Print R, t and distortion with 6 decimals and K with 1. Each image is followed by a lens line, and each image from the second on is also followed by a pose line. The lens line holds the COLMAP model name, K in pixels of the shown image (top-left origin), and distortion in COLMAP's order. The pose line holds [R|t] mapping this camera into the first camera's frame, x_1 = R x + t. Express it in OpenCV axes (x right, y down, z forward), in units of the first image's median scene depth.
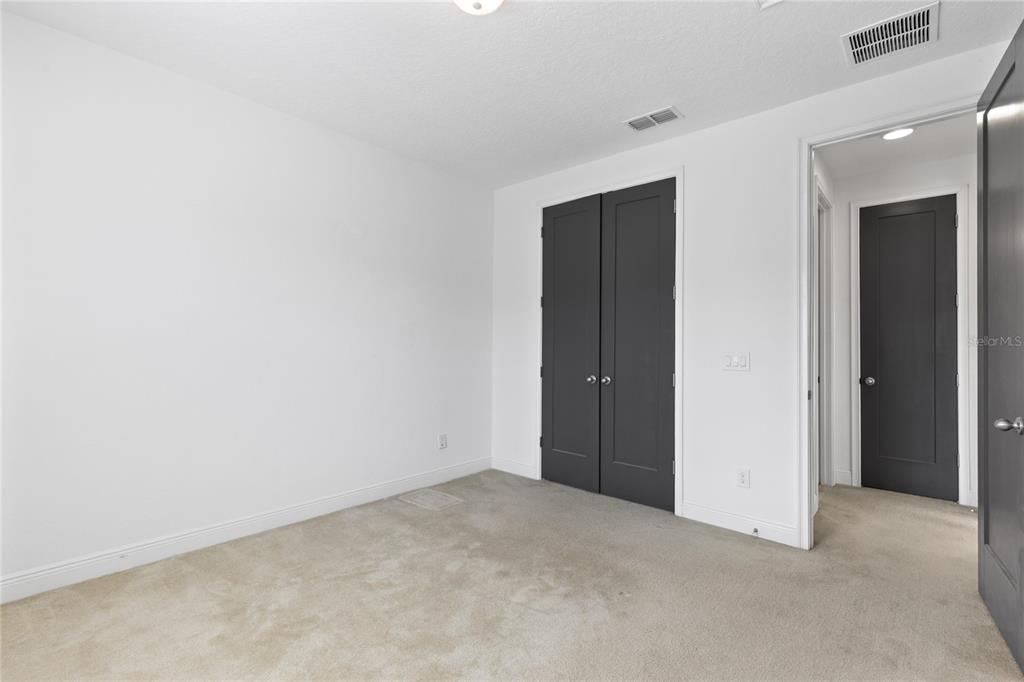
lens RADIAL K [[461.9, 0, 515.8], [0, 461.9, 342.8], [0, 0, 1]] dist [0.011469, -0.001148]
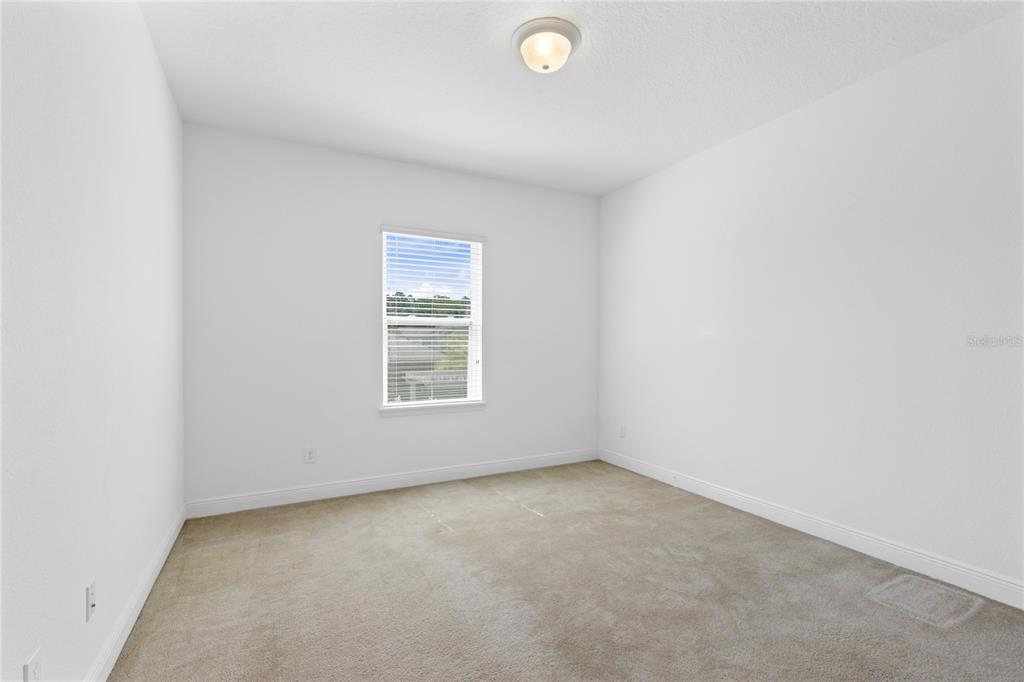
lens RADIAL K [[461.9, 0, 515.8], [0, 461.9, 342.8], [0, 0, 1]] dist [0.011469, -0.001148]
pose [[-0.348317, -0.008537, -0.937338, 0.608063], [0.005932, 0.999918, -0.011311, 0.004494], [0.937358, -0.009500, -0.348238, 0.742762]]
